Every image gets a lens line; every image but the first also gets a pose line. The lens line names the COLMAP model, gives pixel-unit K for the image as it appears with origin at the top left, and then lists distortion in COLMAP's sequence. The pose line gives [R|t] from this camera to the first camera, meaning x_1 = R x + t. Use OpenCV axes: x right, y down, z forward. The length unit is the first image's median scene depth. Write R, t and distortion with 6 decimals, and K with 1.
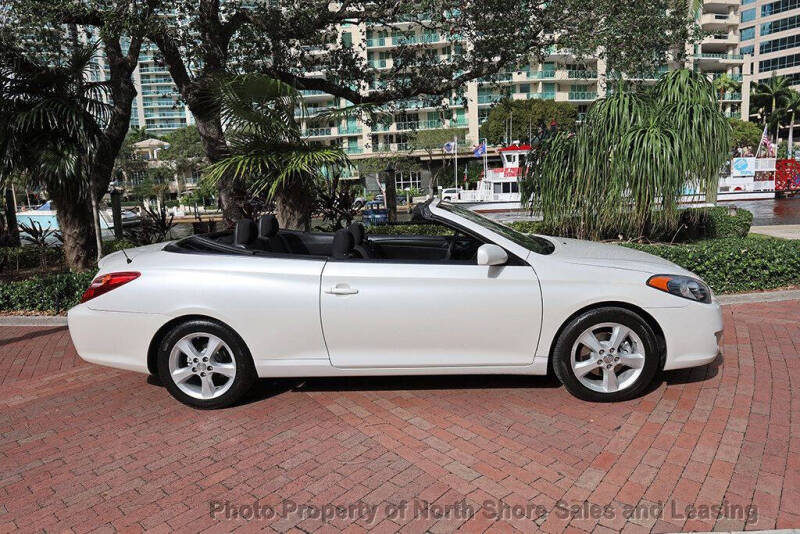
lens RADIAL K [[514.9, 0, 405.2], [0, 514.9, 247.7], [0, 0, 1]] dist [0.009924, -0.003725]
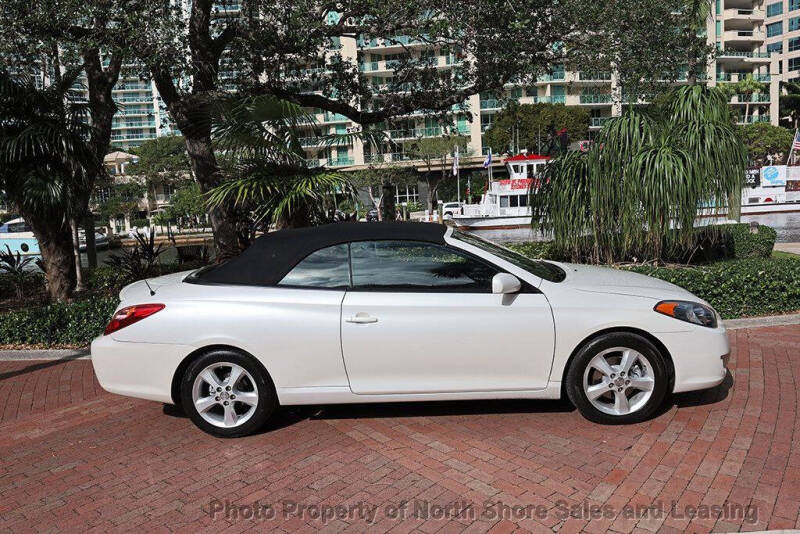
lens RADIAL K [[574.4, 0, 406.5], [0, 574.4, 249.0], [0, 0, 1]] dist [-0.002376, 0.016798]
pose [[0.999900, -0.011813, 0.007801, -0.037083], [0.012078, 0.999317, -0.034928, -0.015969], [-0.007383, 0.035019, 0.999359, -0.148681]]
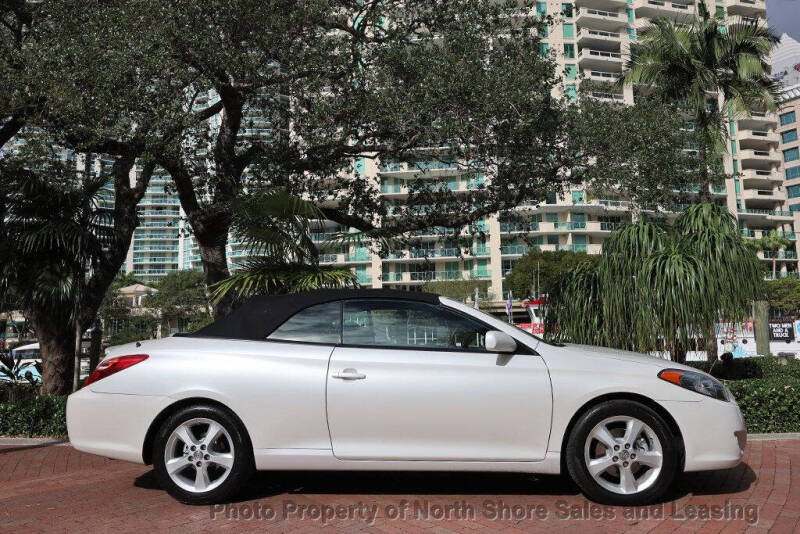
lens RADIAL K [[589.4, 0, 407.4], [0, 589.4, 261.0], [0, 0, 1]] dist [0.001169, 0.005367]
pose [[0.999471, 0.023289, -0.022681, 0.009366], [-0.028294, 0.966752, -0.254146, 0.143398], [0.016008, 0.254653, 0.966900, -0.139689]]
